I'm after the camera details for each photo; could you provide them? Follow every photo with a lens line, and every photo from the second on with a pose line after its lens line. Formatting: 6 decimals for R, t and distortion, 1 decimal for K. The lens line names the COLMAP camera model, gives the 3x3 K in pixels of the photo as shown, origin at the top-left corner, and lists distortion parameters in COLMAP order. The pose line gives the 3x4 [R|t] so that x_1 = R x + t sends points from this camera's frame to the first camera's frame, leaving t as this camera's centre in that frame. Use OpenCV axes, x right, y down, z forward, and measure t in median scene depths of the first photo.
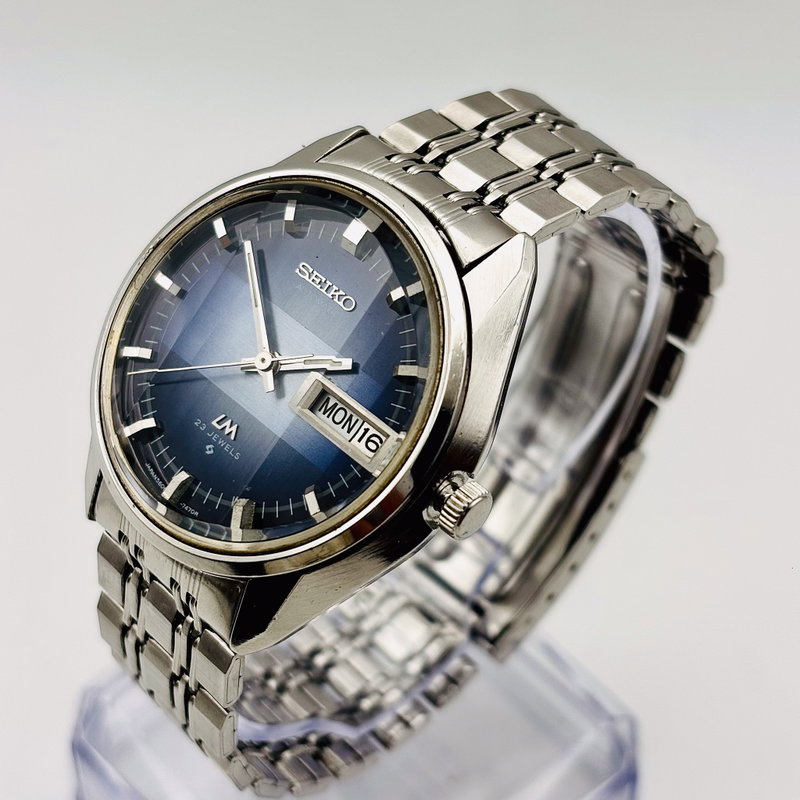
lens RADIAL K [[1637.3, 0, 376.2], [0, 1637.3, 389.5], [0, 0, 1]] dist [0.124949, 0.000000]
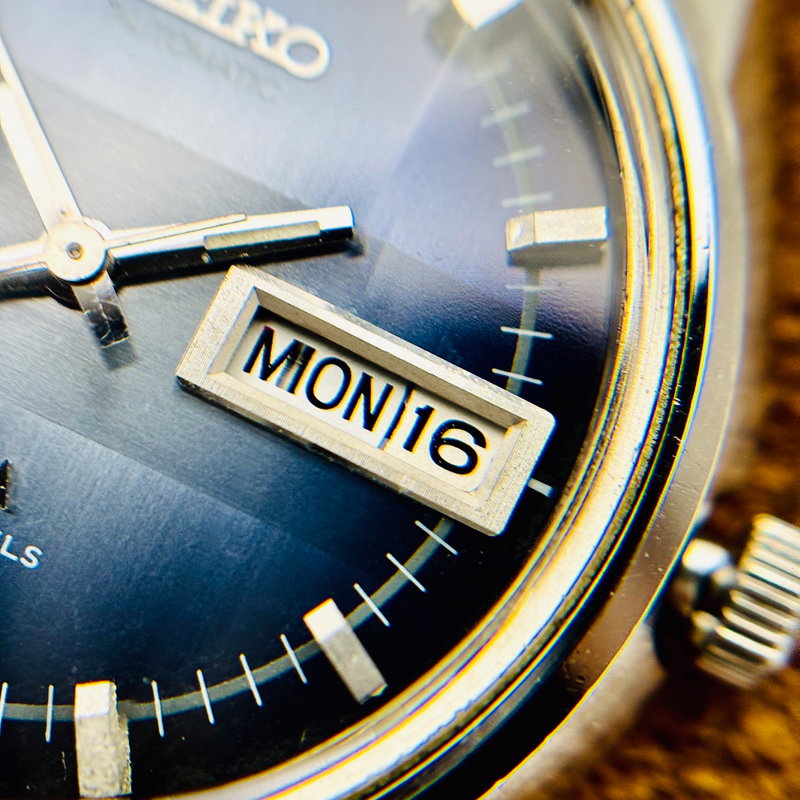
lens RADIAL K [[1637.3, 0, 405.6], [0, 1637.3, 395.0], [0, 0, 1]] dist [0.124949, 0.000000]
pose [[0.859718, -0.160347, 0.484947, -0.170837], [0.115097, 0.985844, 0.121922, -0.021023], [-0.497632, -0.049002, 0.866003, 0.678809]]
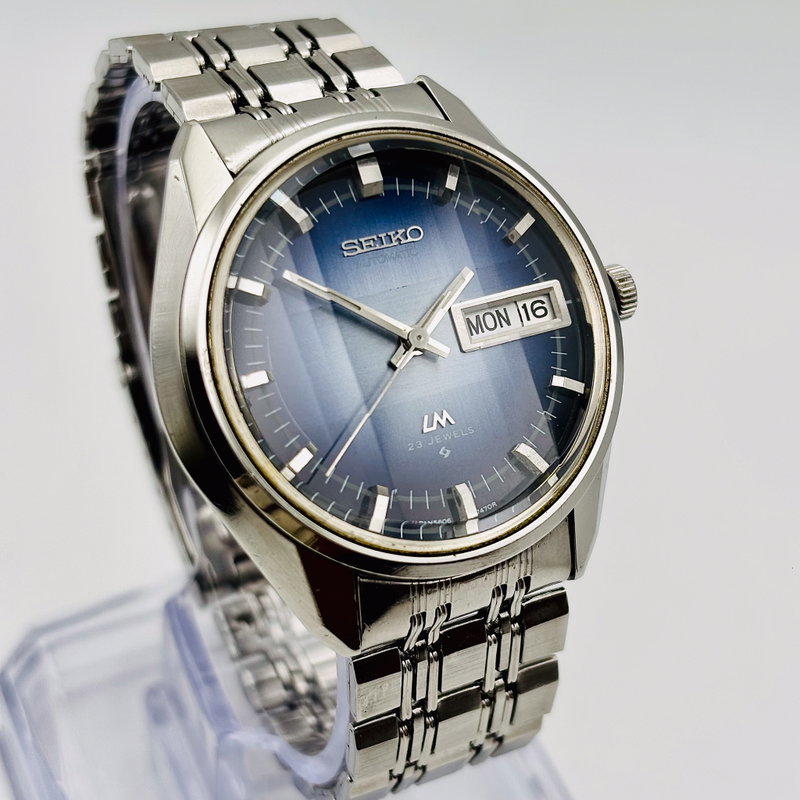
lens RADIAL K [[1637.3, 0, 403.6], [0, 1637.3, 395.6], [0, 0, 1]] dist [0.124949, 0.000000]
pose [[0.331044, -0.666542, 0.667931, -0.687836], [0.628269, 0.683829, 0.371020, -0.332071], [-0.704051, 0.296816, 0.645145, 0.425476]]
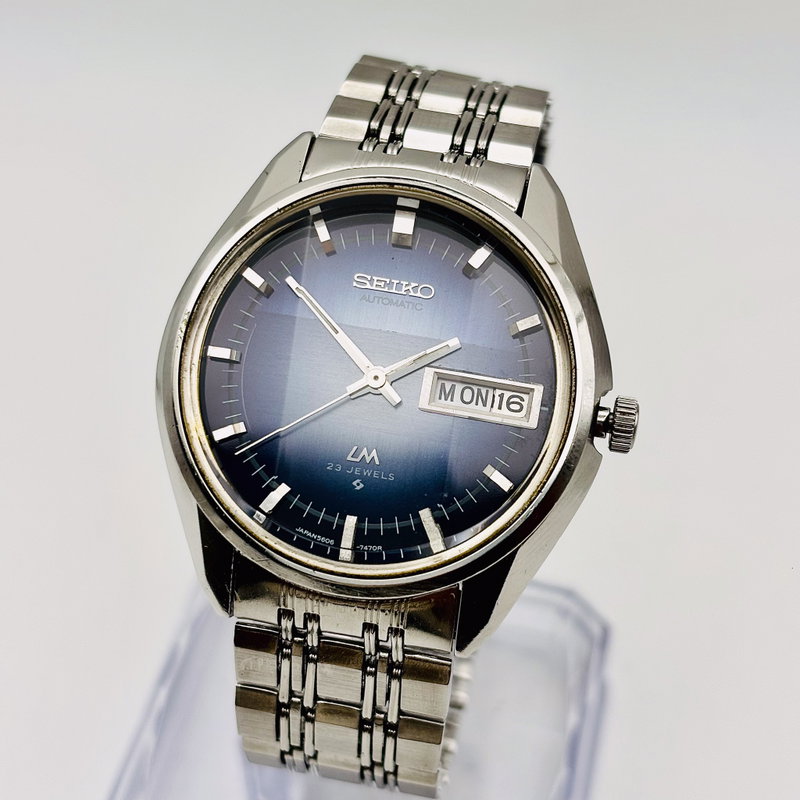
lens RADIAL K [[1637.3, 0, 398.7], [0, 1637.3, 398.0], [0, 0, 1]] dist [0.124949, 0.000000]
pose [[0.822260, -0.412150, 0.392454, -0.444031], [0.403164, 0.908558, 0.109456, -0.107666], [-0.401680, 0.068222, 0.913235, 0.091217]]
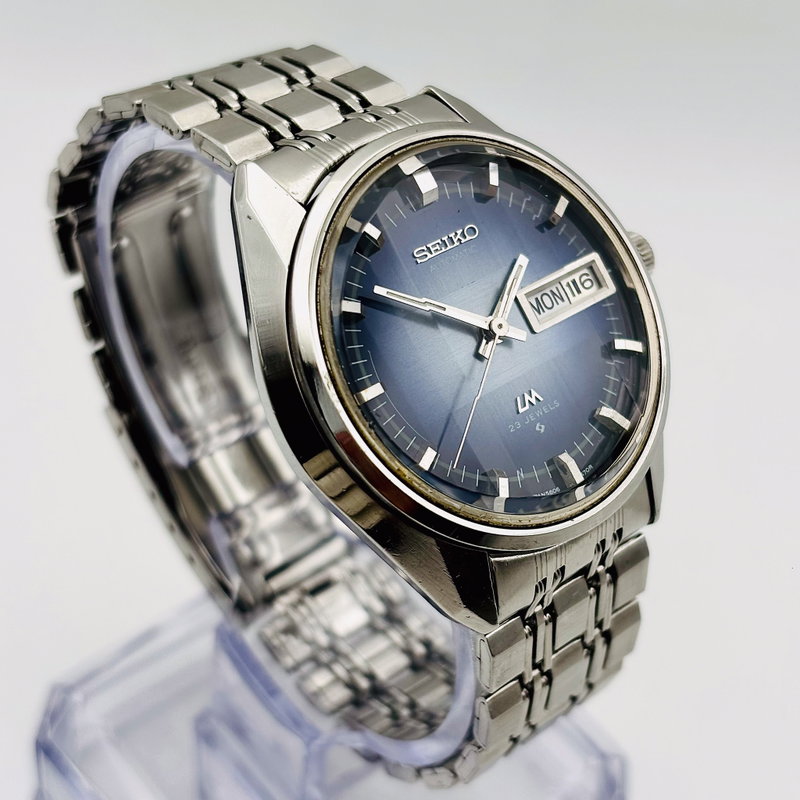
lens RADIAL K [[1637.3, 0, 385.6], [0, 1637.3, 391.9], [0, 0, 1]] dist [0.124949, 0.000000]
pose [[0.092860, -0.705711, 0.702388, -0.771933], [0.672967, 0.564394, 0.478094, -0.497397], [-0.733820, 0.428288, 0.527330, 0.547498]]
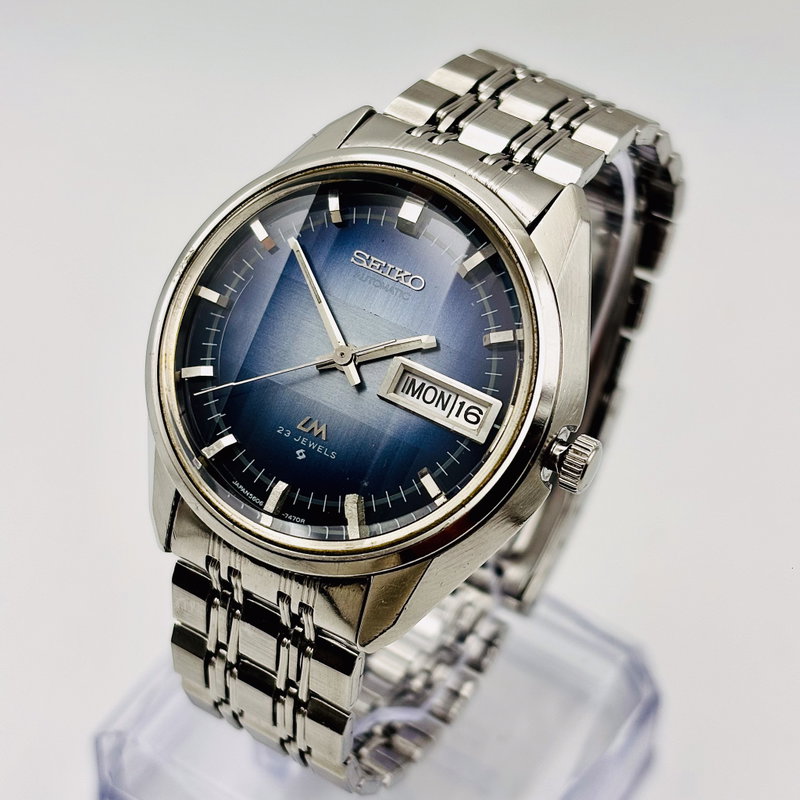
lens RADIAL K [[1637.3, 0, 400.3], [0, 1637.3, 402.7], [0, 0, 1]] dist [0.124949, 0.000000]
pose [[0.964916, -0.184637, 0.186671, -0.220678], [0.181662, 0.982805, 0.033073, -0.015189], [-0.189567, 0.001999, 0.981866, 0.027677]]
